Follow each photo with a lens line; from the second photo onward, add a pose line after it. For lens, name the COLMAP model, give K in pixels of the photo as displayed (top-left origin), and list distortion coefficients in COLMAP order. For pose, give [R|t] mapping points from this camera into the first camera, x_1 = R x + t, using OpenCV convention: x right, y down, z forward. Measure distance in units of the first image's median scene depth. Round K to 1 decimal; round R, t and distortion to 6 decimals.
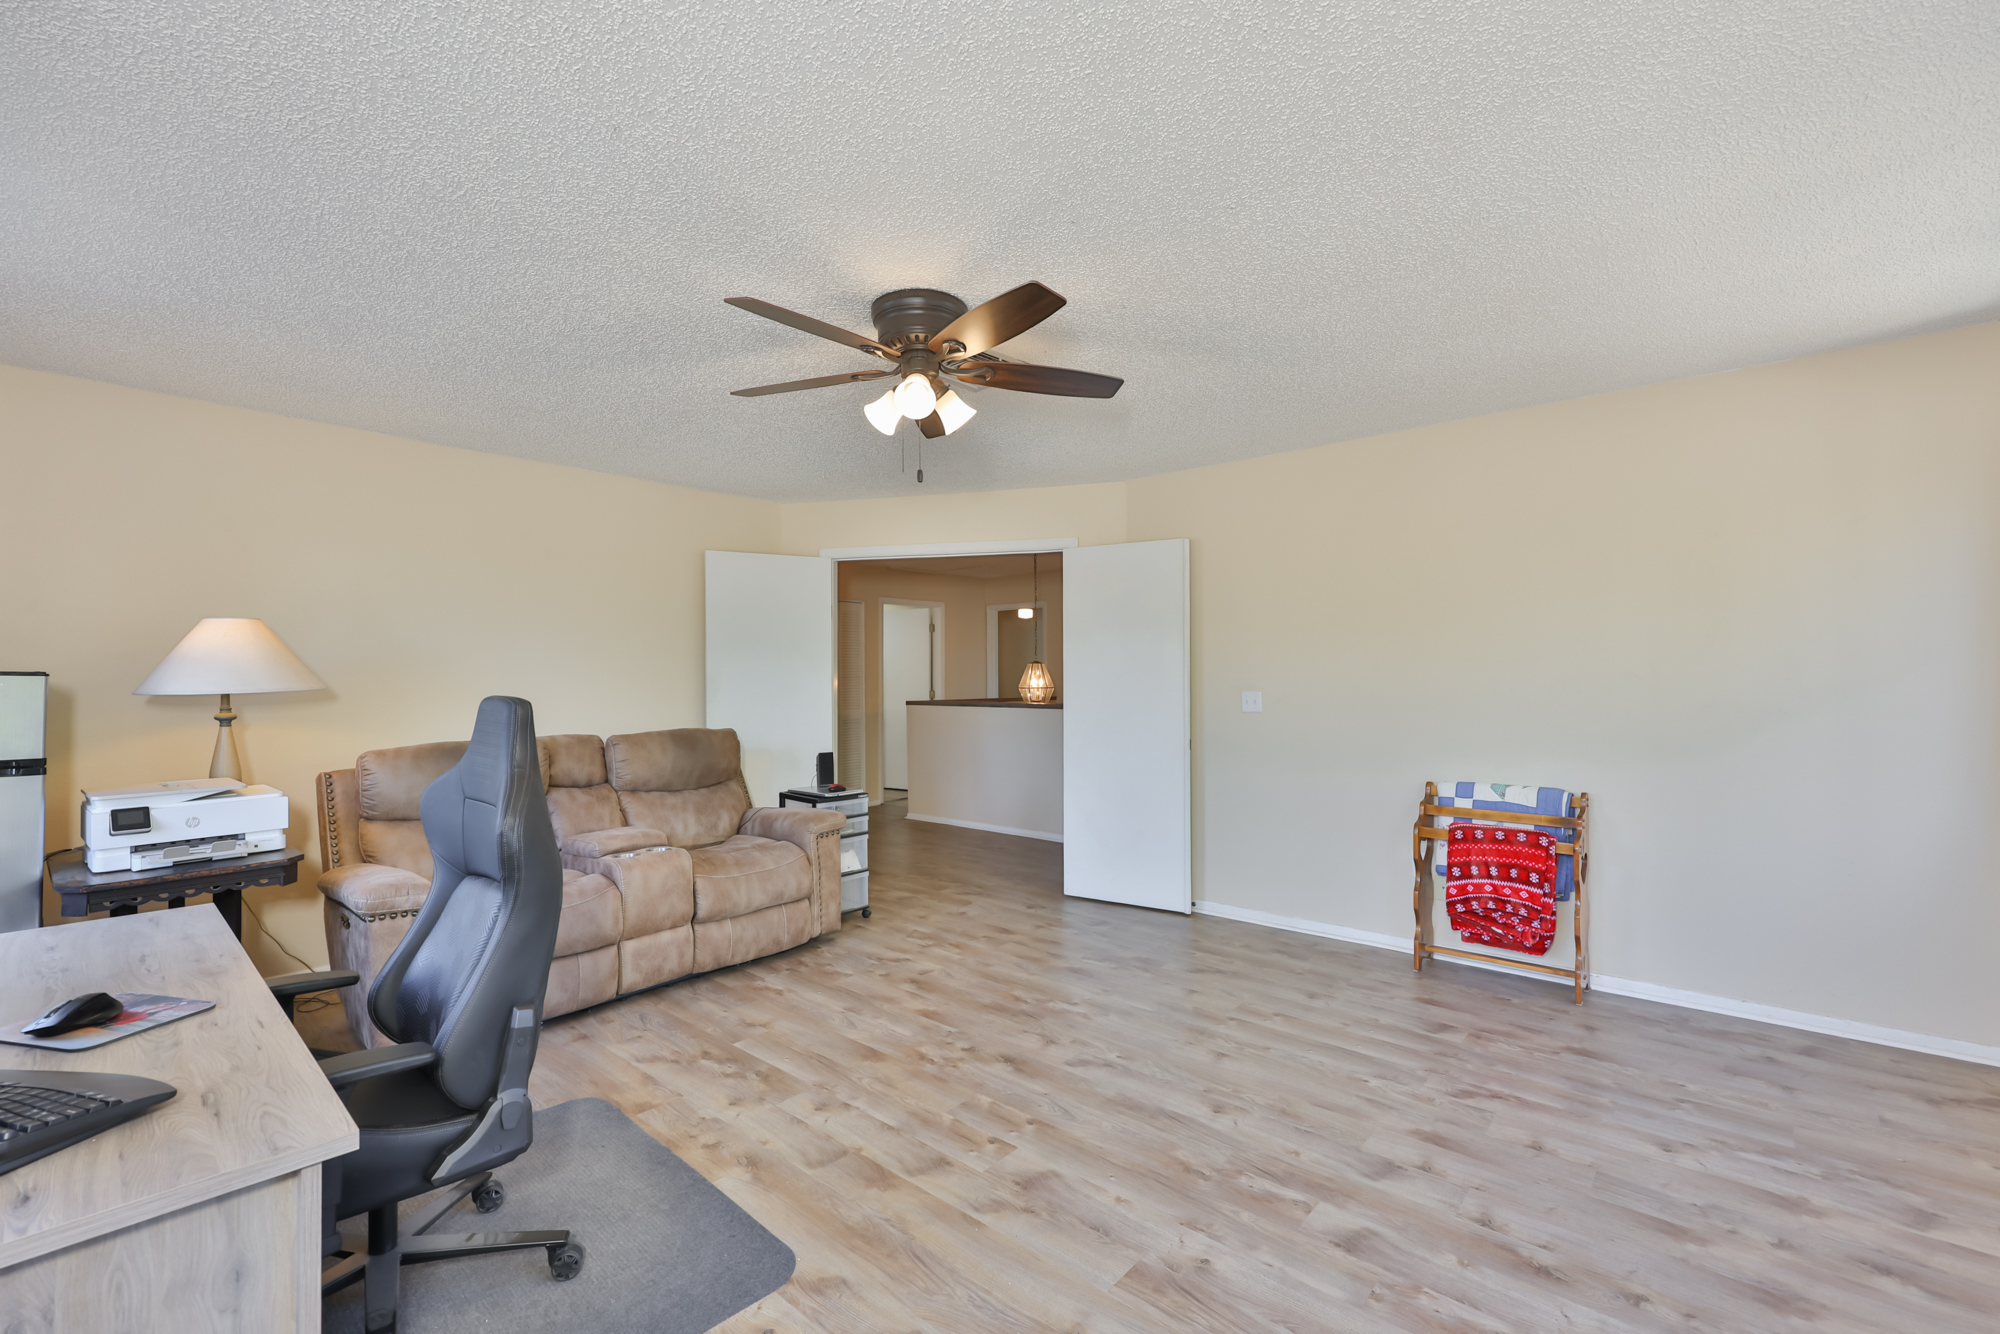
lens RADIAL K [[864.3, 0, 1000.0], [0, 864.3, 667.0], [0, 0, 1]] dist [-0.002679, -0.000084]
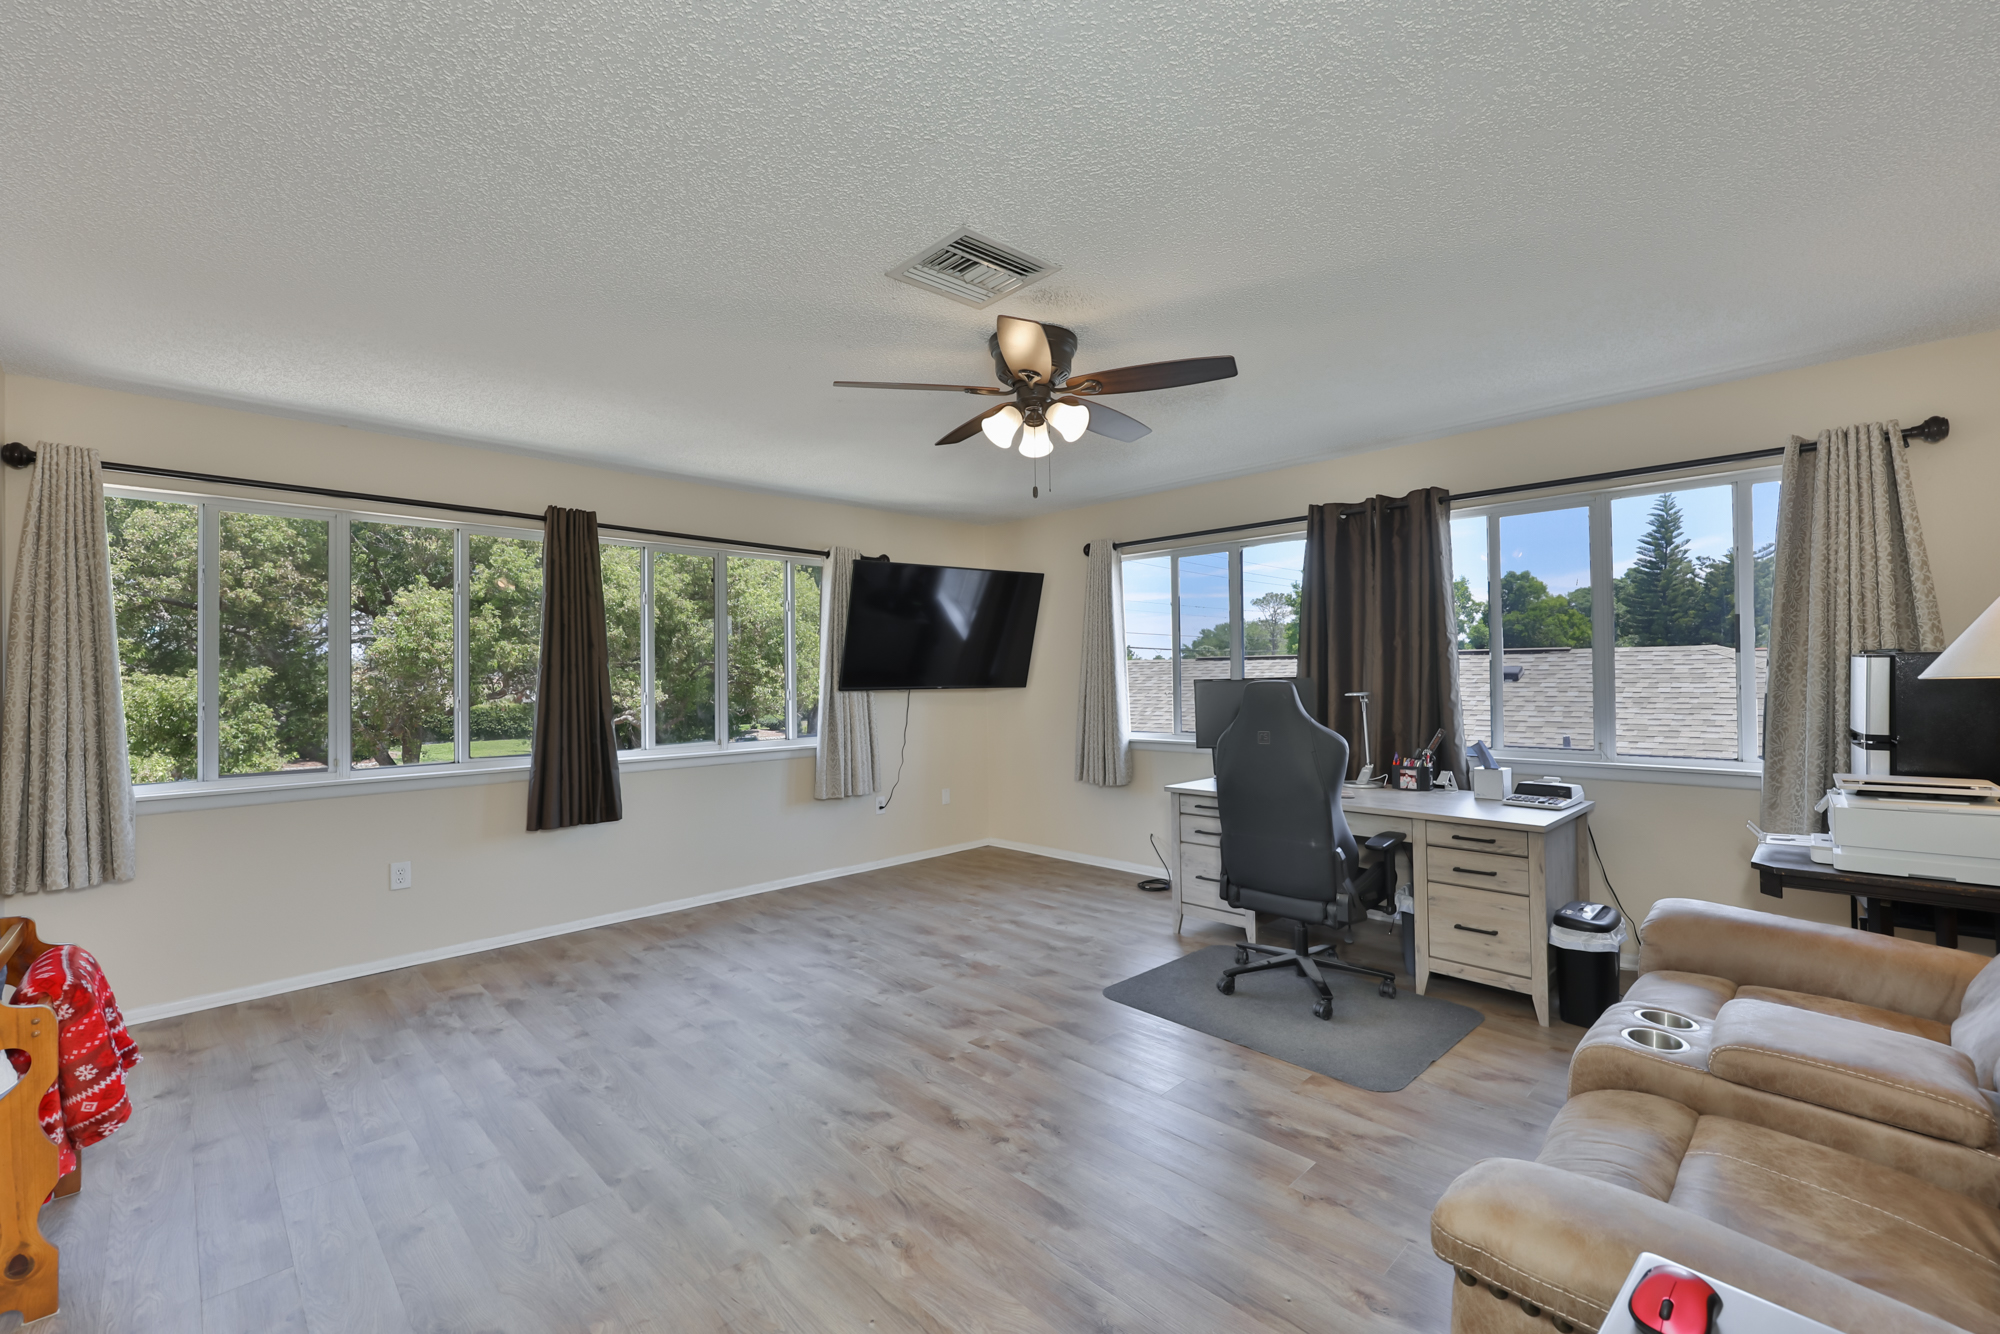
lens RADIAL K [[864.3, 0, 1000.0], [0, 864.3, 667.0], [0, 0, 1]] dist [-0.002679, -0.000084]
pose [[-0.997423, 0.023395, 0.067821, -0.109477], [0.022148, 0.999573, -0.019069, 0.020303], [-0.068238, -0.017517, -0.997515, 1.954094]]
